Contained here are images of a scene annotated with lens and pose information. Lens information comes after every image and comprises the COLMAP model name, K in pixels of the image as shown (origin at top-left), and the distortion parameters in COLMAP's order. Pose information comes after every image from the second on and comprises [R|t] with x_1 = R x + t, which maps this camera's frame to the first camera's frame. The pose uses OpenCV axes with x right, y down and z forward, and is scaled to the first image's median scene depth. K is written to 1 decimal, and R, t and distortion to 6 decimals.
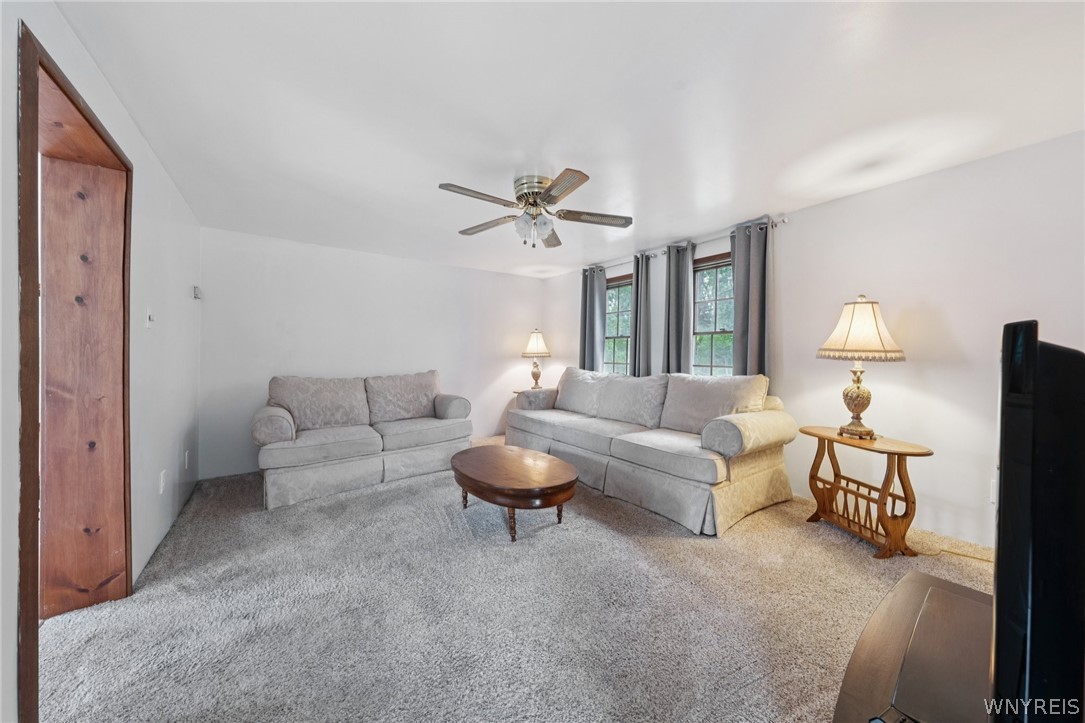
lens RADIAL K [[367.0, 0, 540.7], [0, 367.0, 358.6], [0, 0, 1]] dist [0.001056, 0.000029]
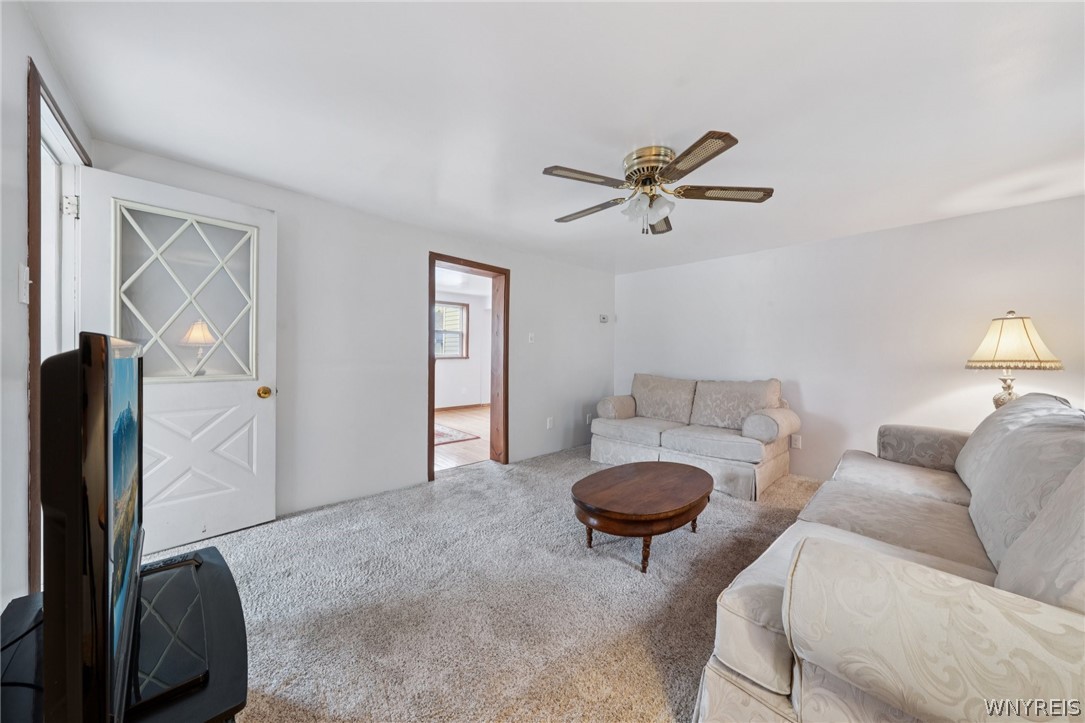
lens RADIAL K [[367.0, 0, 542.0], [0, 367.0, 354.8], [0, 0, 1]] dist [0.001056, 0.000029]
pose [[0.134858, 0.003839, -0.990857, 0.814041], [-0.026369, 0.999652, 0.000284, -0.016459], [0.990514, 0.026089, 0.134913, 0.669211]]
